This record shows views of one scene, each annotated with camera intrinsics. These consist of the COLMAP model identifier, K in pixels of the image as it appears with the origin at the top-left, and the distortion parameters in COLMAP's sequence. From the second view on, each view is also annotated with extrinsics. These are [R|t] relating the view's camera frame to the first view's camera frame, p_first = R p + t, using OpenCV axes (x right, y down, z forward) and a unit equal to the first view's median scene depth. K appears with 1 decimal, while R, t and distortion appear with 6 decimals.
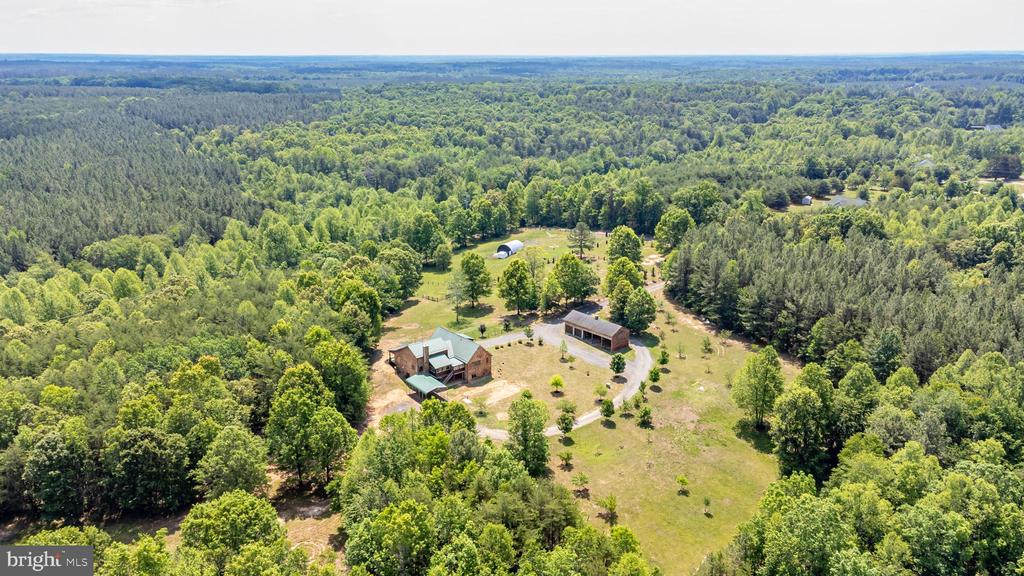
lens RADIAL K [[763.7, 0, 519.9], [0, 763.7, 287.4], [0, 0, 1]] dist [0.036906, 0.027058]
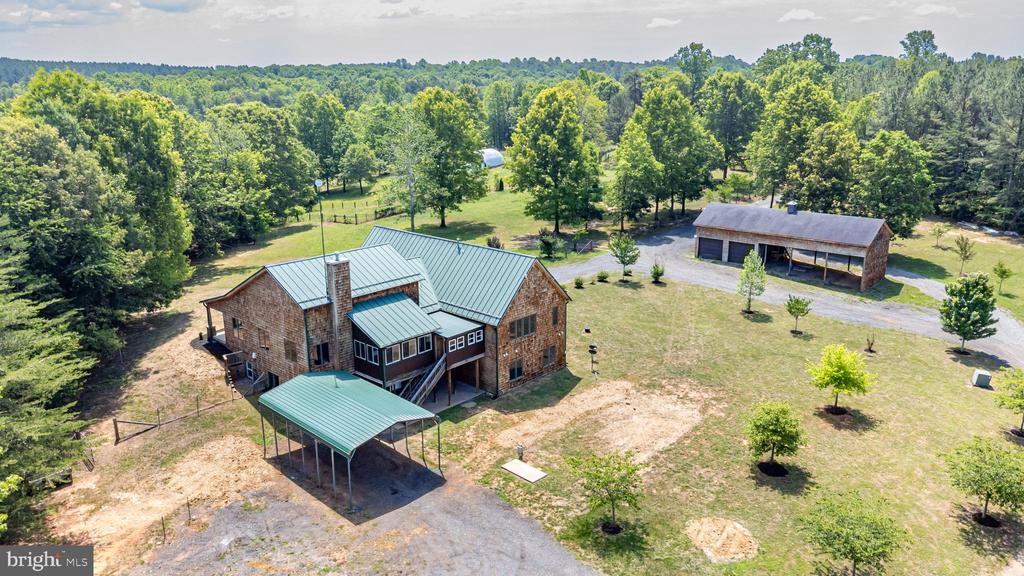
lens RADIAL K [[763.7, 0, 513.5], [0, 763.7, 284.9], [0, 0, 1]] dist [0.036906, 0.027058]
pose [[0.992124, -0.042918, 0.117674, -0.084357], [0.046870, 0.998419, -0.031022, 0.084422], [-0.116156, 0.036293, 0.992568, 0.655686]]
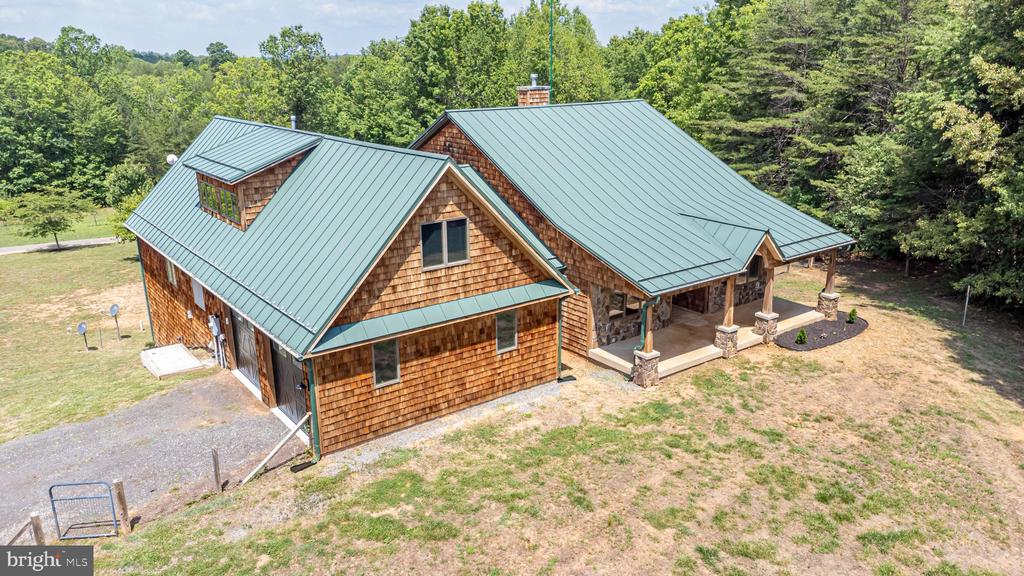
lens RADIAL K [[763.7, 0, 515.1], [0, 763.7, 290.1], [0, 0, 1]] dist [0.036906, 0.027058]
pose [[-0.998162, -0.010183, 0.059744, -0.114940], [0.025095, 0.827857, 0.560378, 0.012992], [-0.055166, 0.560847, -0.826079, 1.043322]]
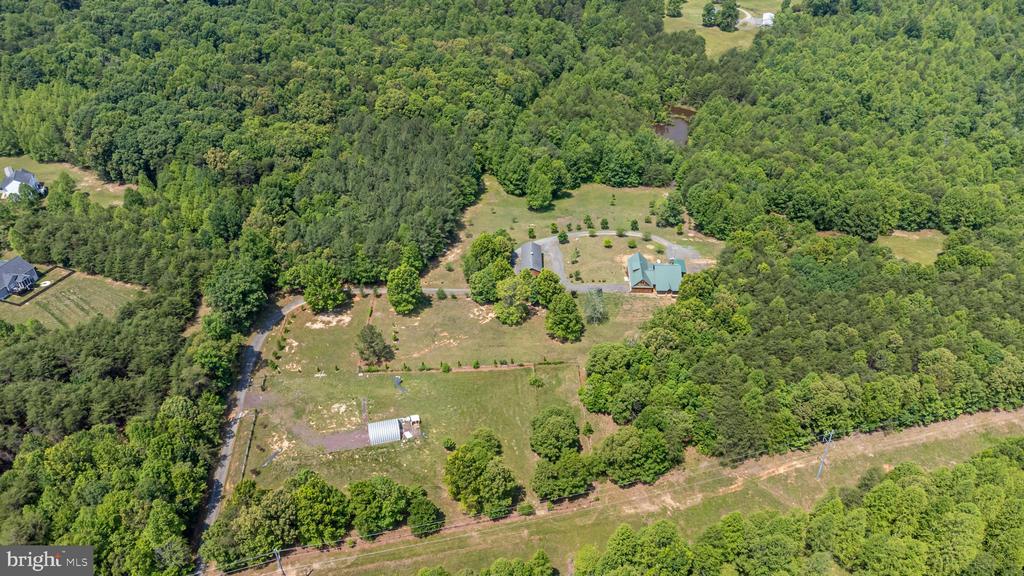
lens RADIAL K [[763.7, 0, 511.1], [0, 763.7, 287.5], [0, 0, 1]] dist [0.036906, 0.027058]
pose [[-0.739534, -0.396136, 0.544211, -0.664112], [0.202126, 0.640490, 0.740890, -0.976157], [-0.642055, 0.657913, -0.393595, 1.648012]]
